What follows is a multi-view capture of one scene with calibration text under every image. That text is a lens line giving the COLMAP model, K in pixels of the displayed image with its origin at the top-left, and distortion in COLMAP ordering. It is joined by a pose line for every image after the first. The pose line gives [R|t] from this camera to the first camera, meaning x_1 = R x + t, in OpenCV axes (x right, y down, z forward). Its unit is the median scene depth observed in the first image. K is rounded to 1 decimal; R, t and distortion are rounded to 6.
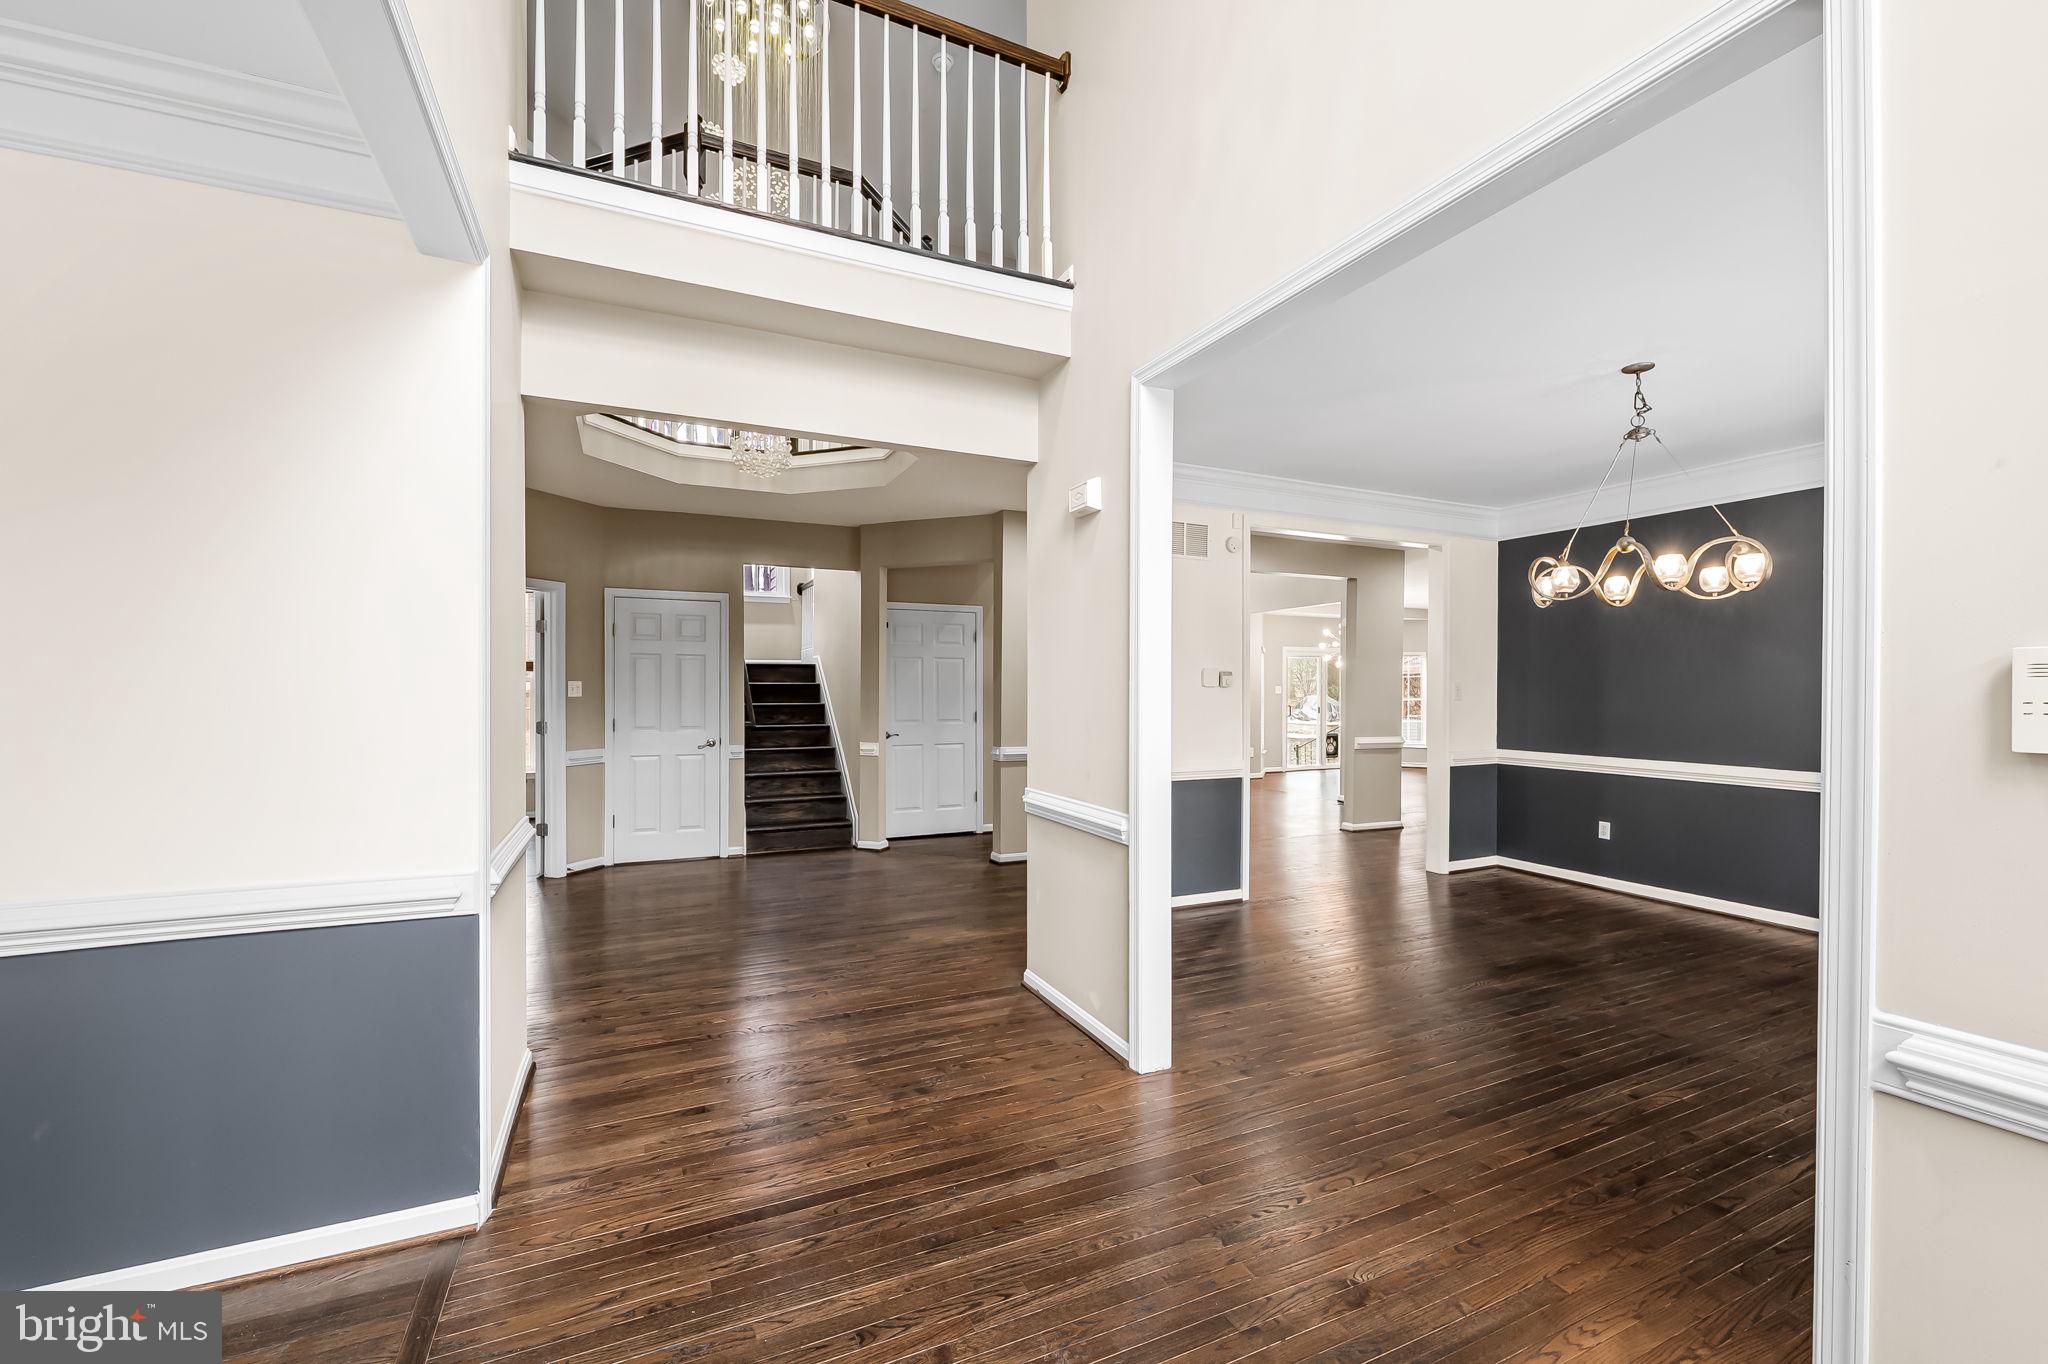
lens RADIAL K [[827.4, 0, 1023.9], [0, 827.4, 691.1], [0, 0, 1]] dist [-0.008926, -0.000378]
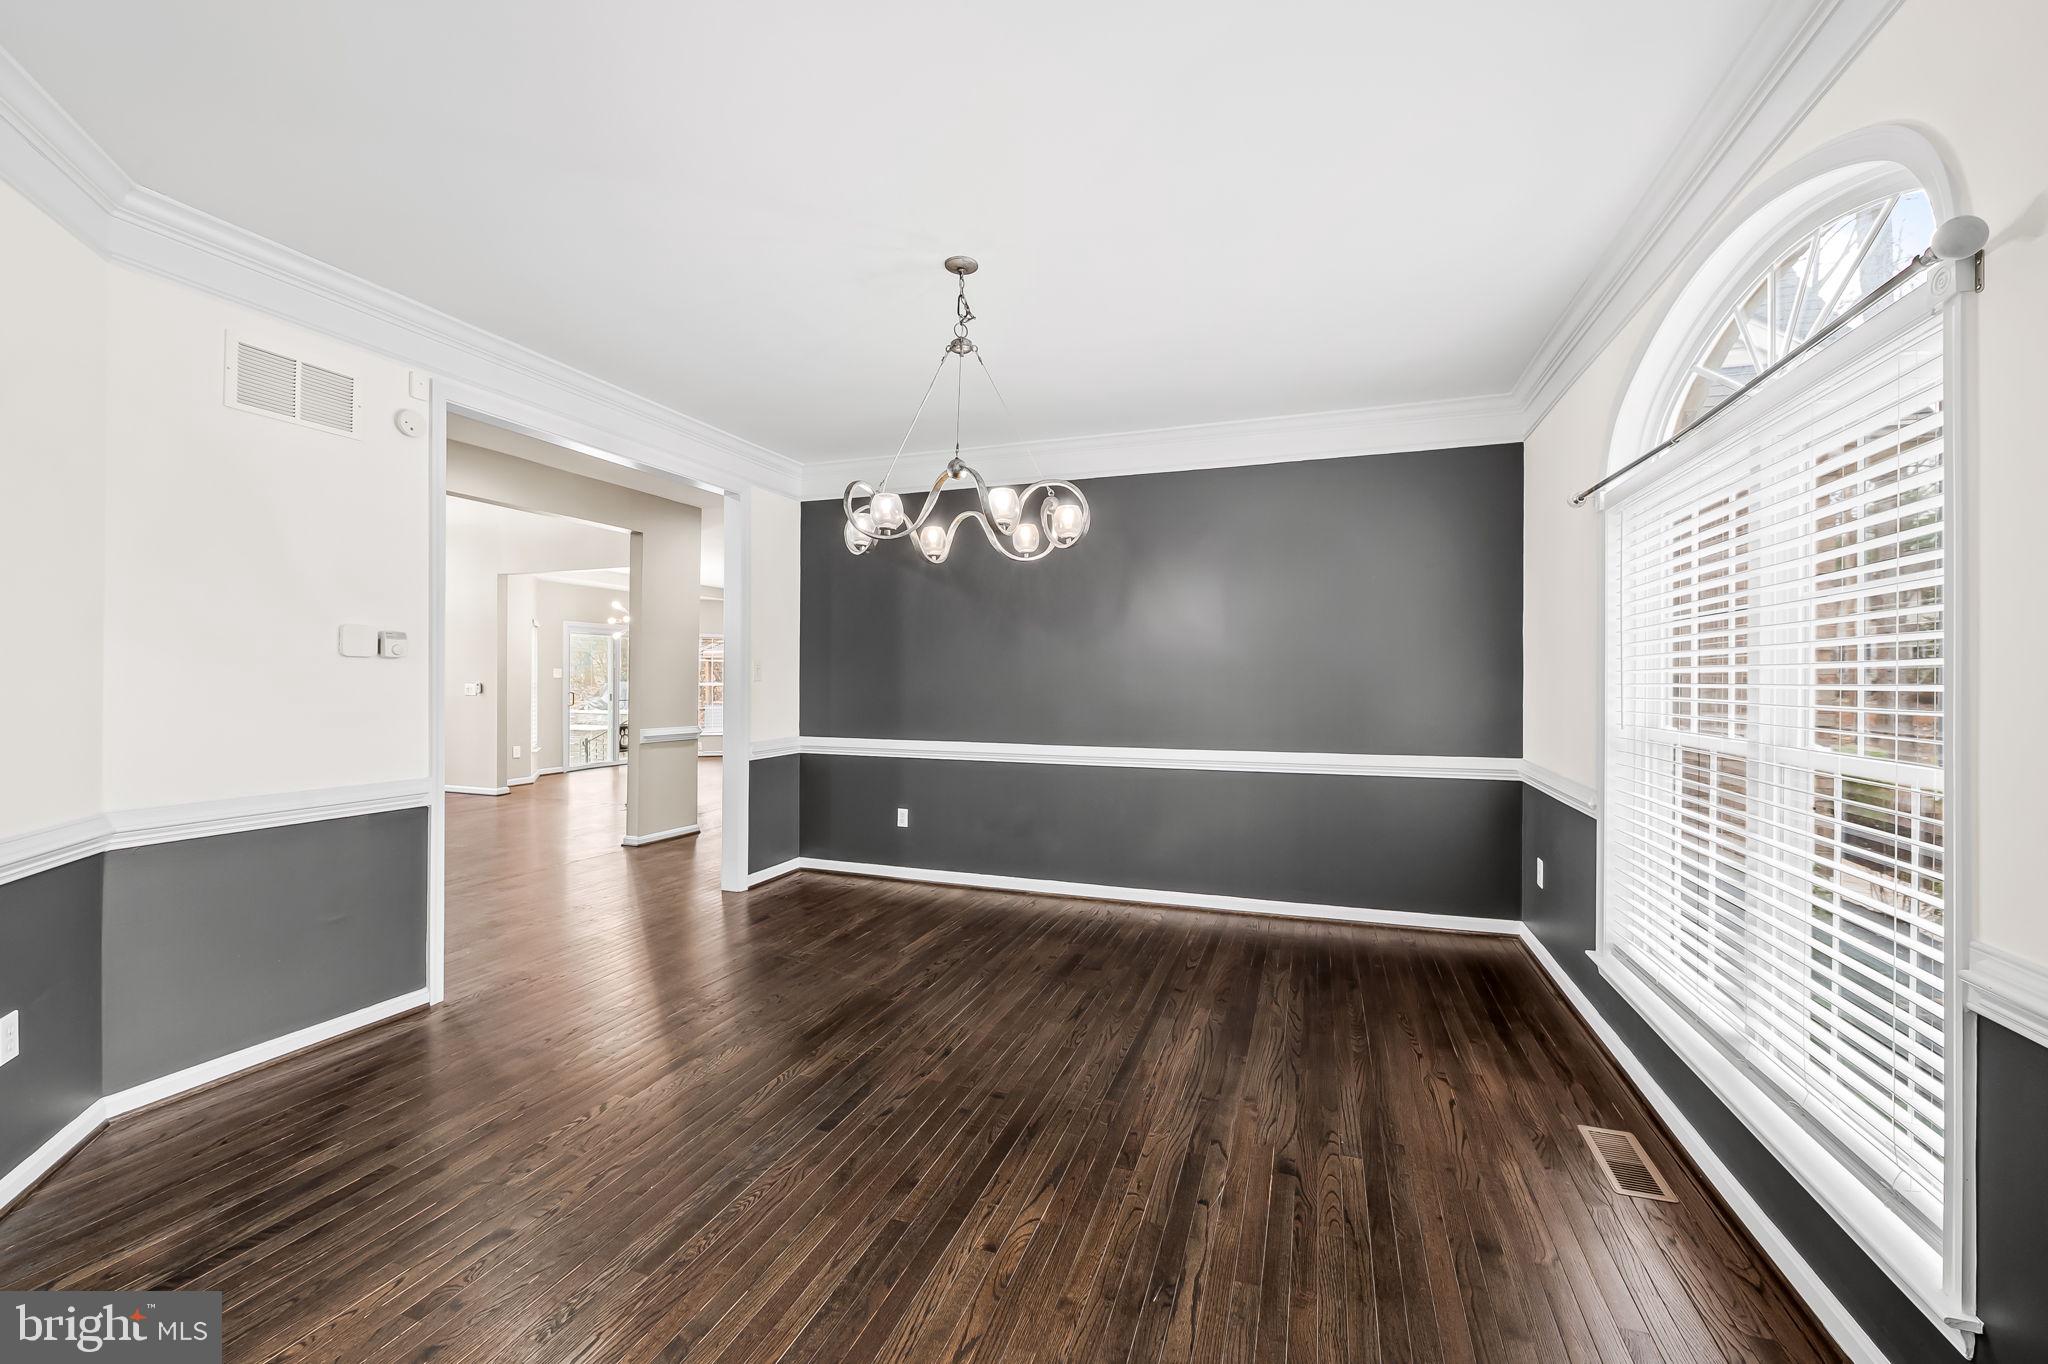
lens RADIAL K [[827.4, 0, 1026.5], [0, 827.4, 677.5], [0, 0, 1]] dist [-0.008926, -0.000378]
pose [[0.702025, -0.000625, 0.712152, 0.139816], [0.000505, 1.000000, 0.000381, 0.008972], [-0.712152, 0.000092, 0.702026, 0.252737]]
